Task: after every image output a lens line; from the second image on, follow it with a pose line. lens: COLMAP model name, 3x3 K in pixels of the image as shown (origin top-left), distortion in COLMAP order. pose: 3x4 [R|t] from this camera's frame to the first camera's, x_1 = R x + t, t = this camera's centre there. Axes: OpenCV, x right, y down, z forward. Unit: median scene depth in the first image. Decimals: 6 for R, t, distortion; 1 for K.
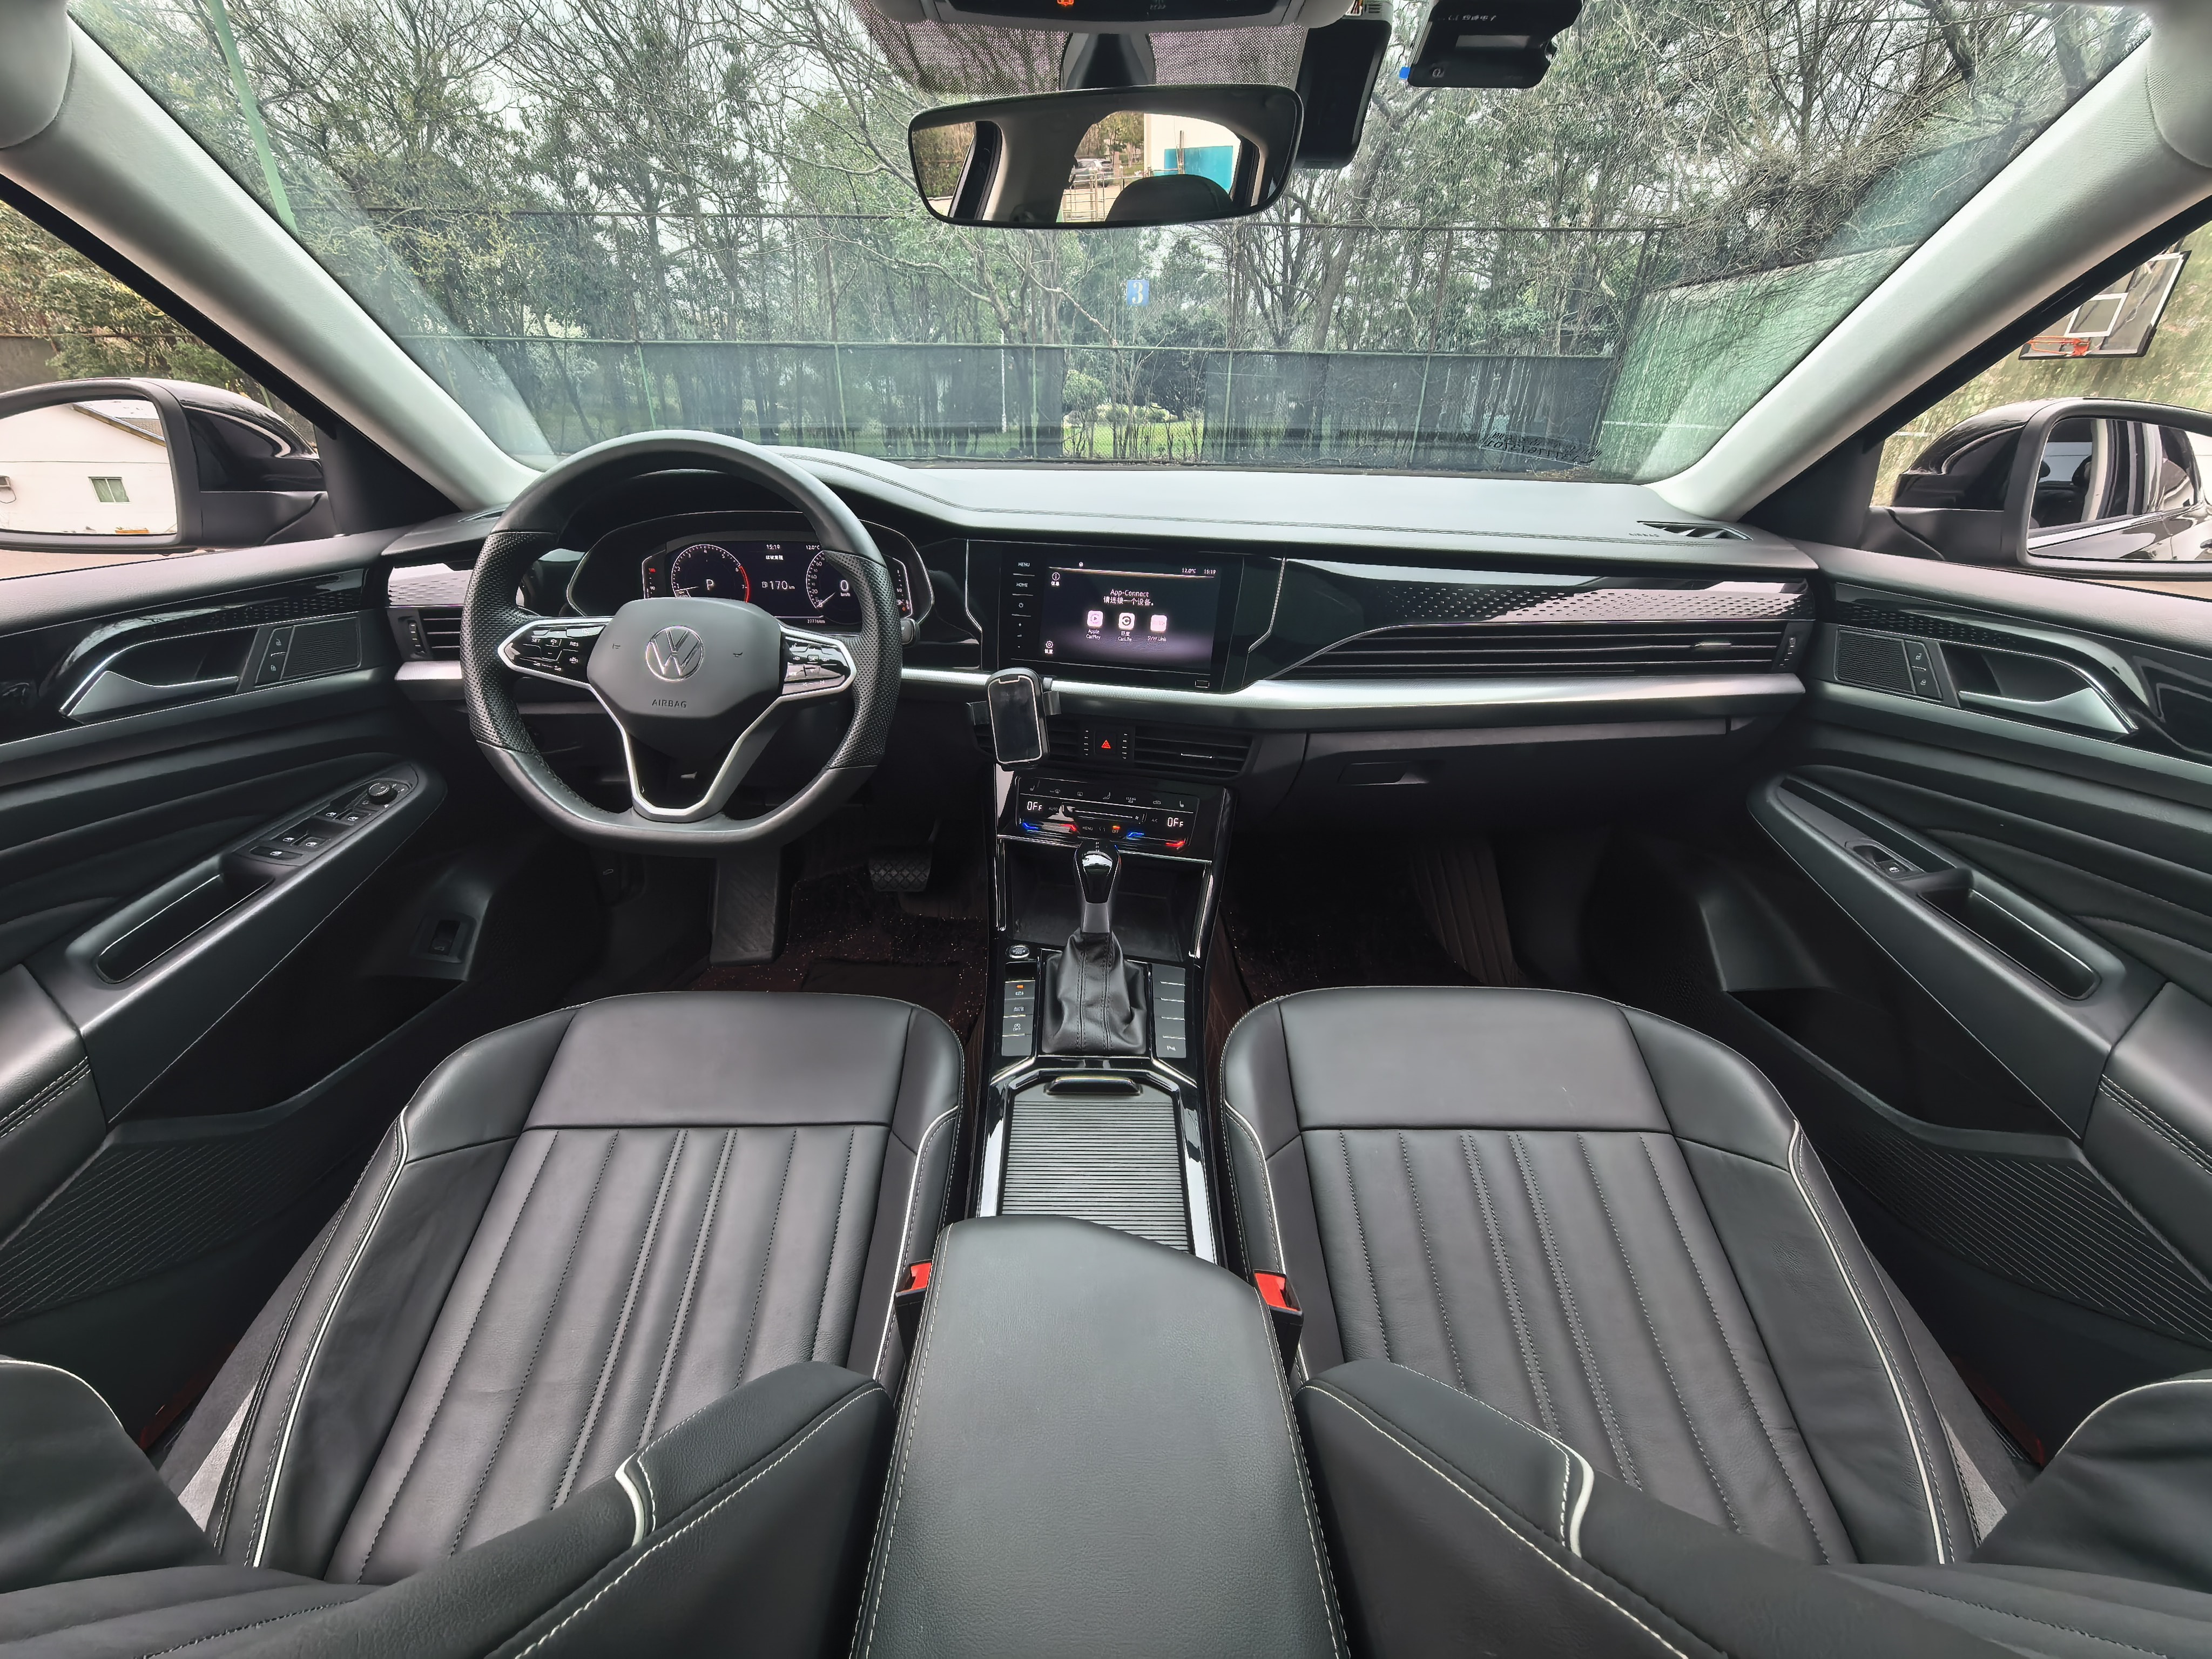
lens RADIAL K [[854.9, 0, 1093.7], [0, 854.9, 803.0], [0, 0, 1]] dist [0.003655, -0.001312]
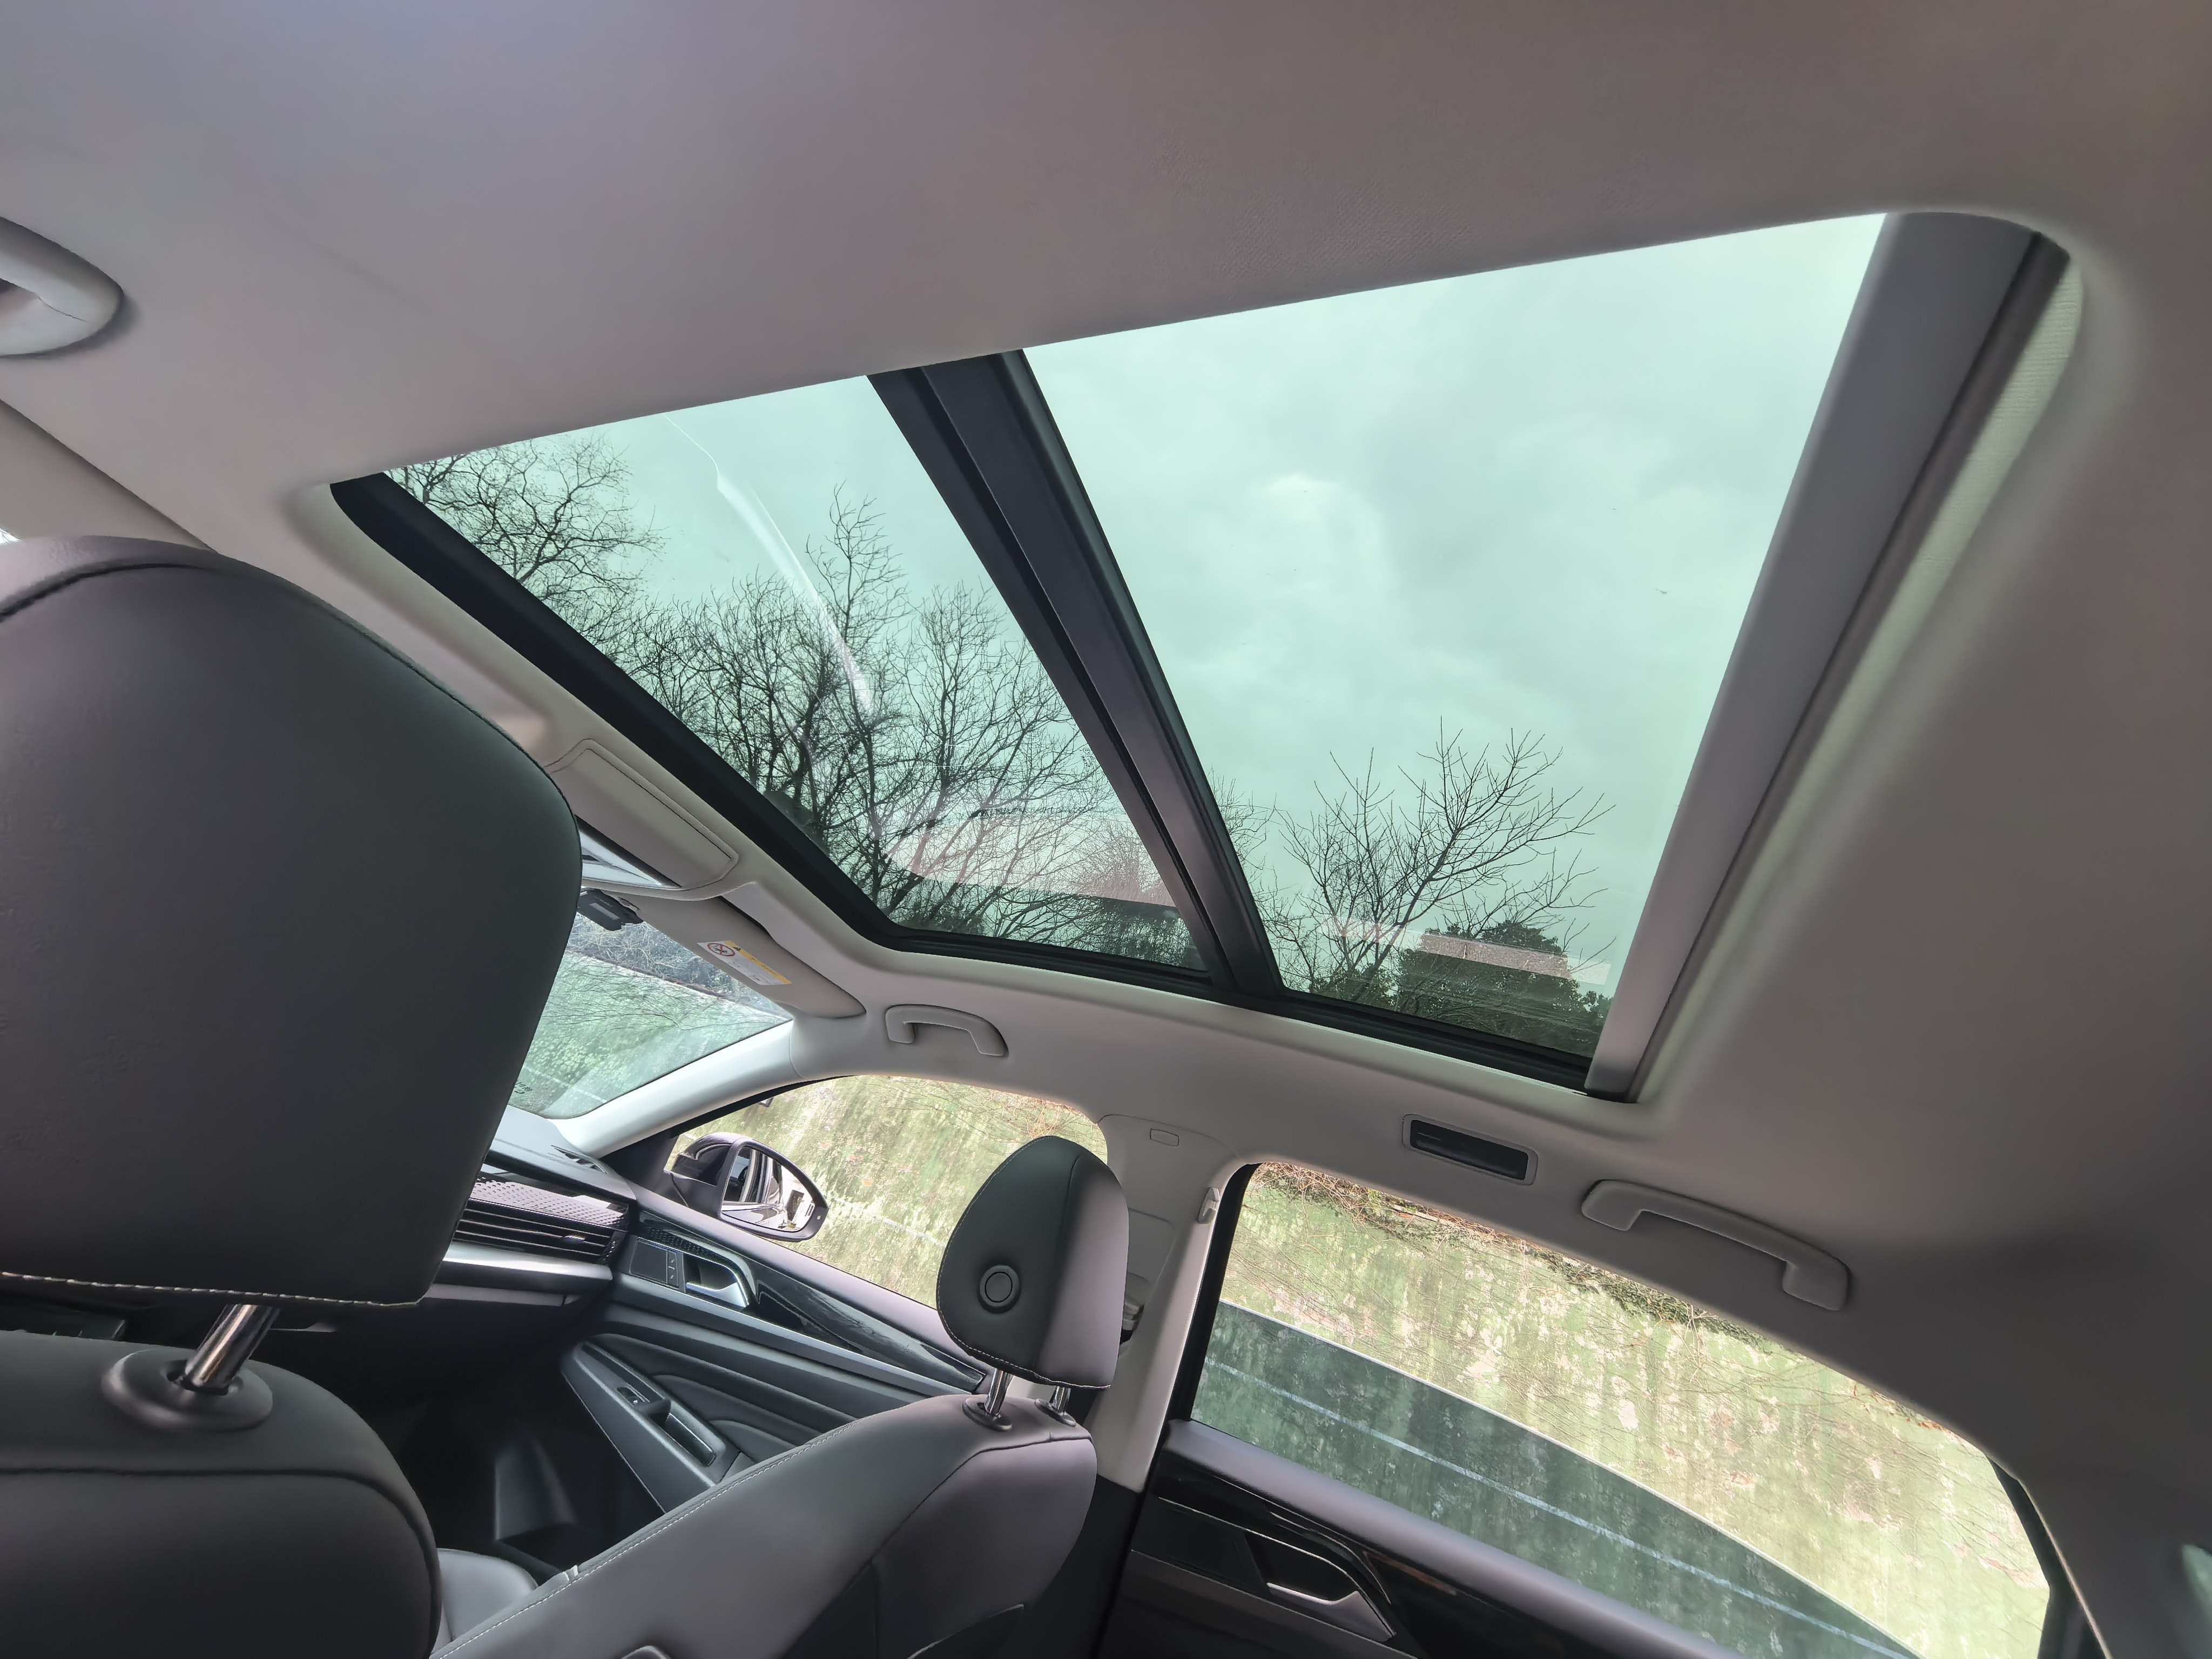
lens RADIAL K [[854.9, 0, 1084.0], [0, 854.9, 841.0], [0, 0, 1]] dist [0.003655, -0.001312]
pose [[0.337129, 0.521562, 0.783784, -0.572342], [0.068405, 0.816750, -0.572922, 0.183960], [-0.938970, 0.246764, 0.239673, -0.429621]]
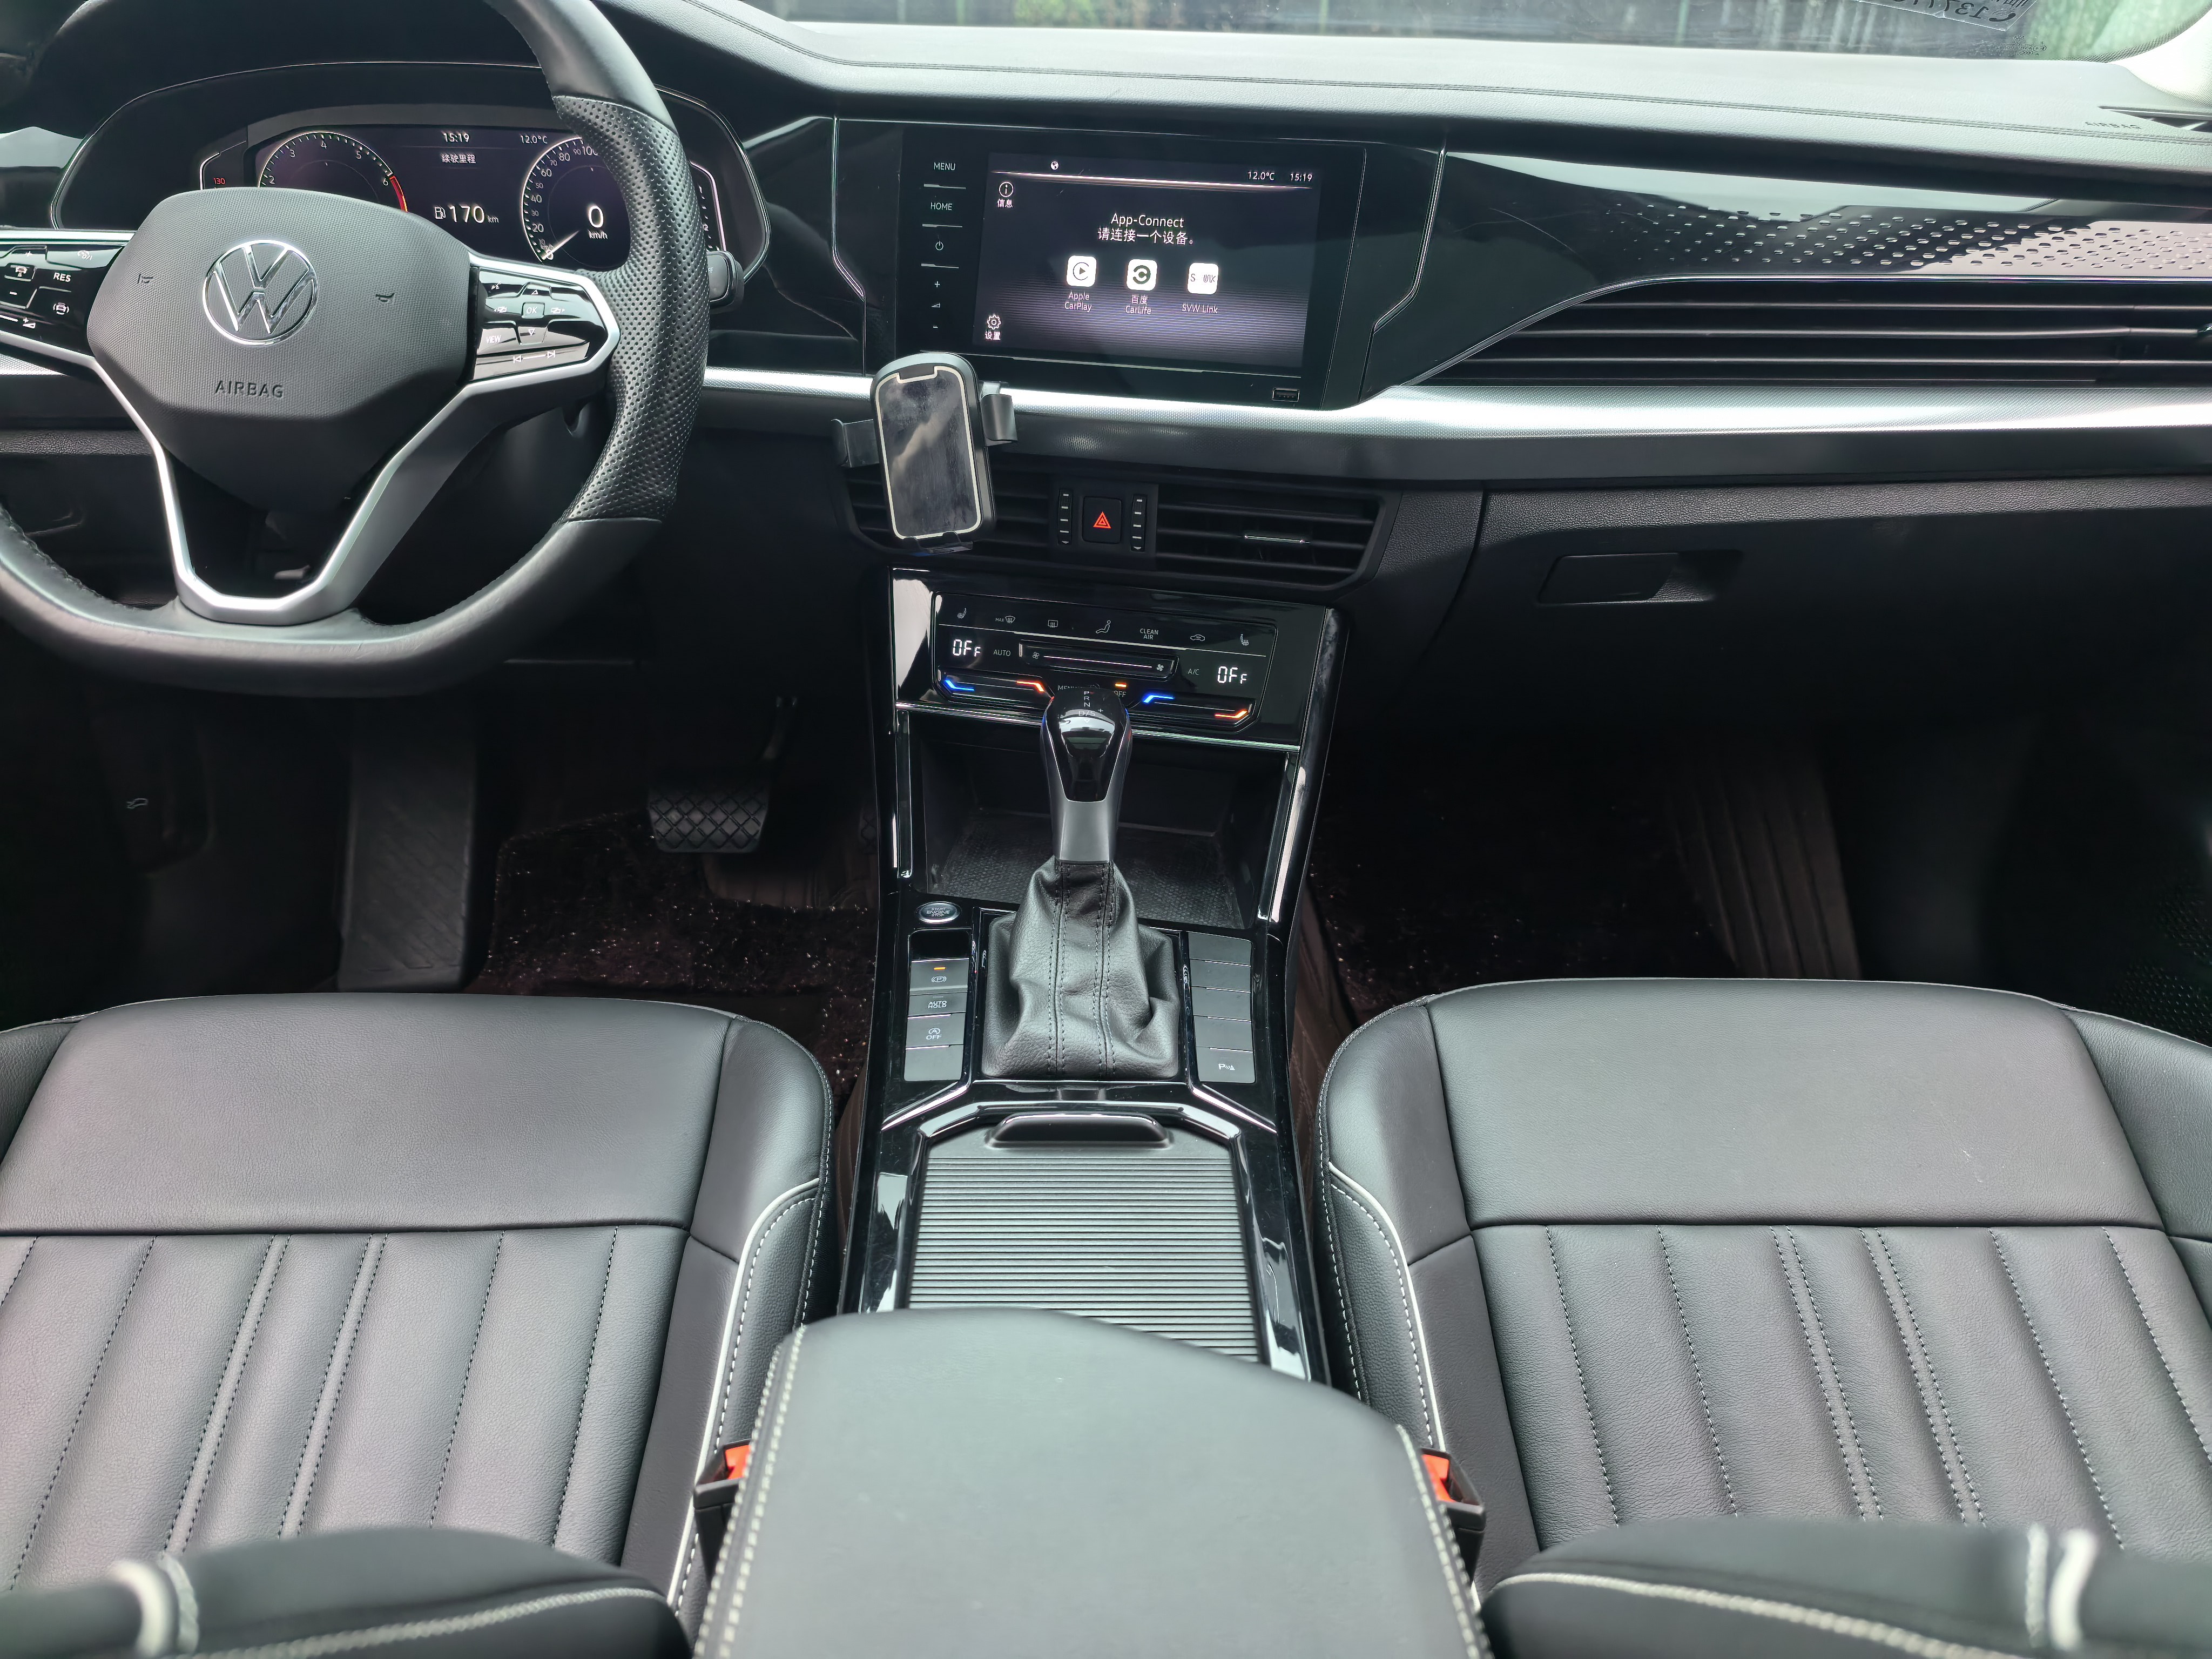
lens RADIAL K [[1584.6, 0, 1118.3], [0, 1584.6, 812.3], [0, 0, 1]] dist [0.032148, -0.039995]
pose [[0.999575, 0.000827, 0.029137, -0.004316], [-0.001043, 0.999972, 0.007402, 0.113218], [-0.029130, -0.007429, 0.999548, 0.027821]]
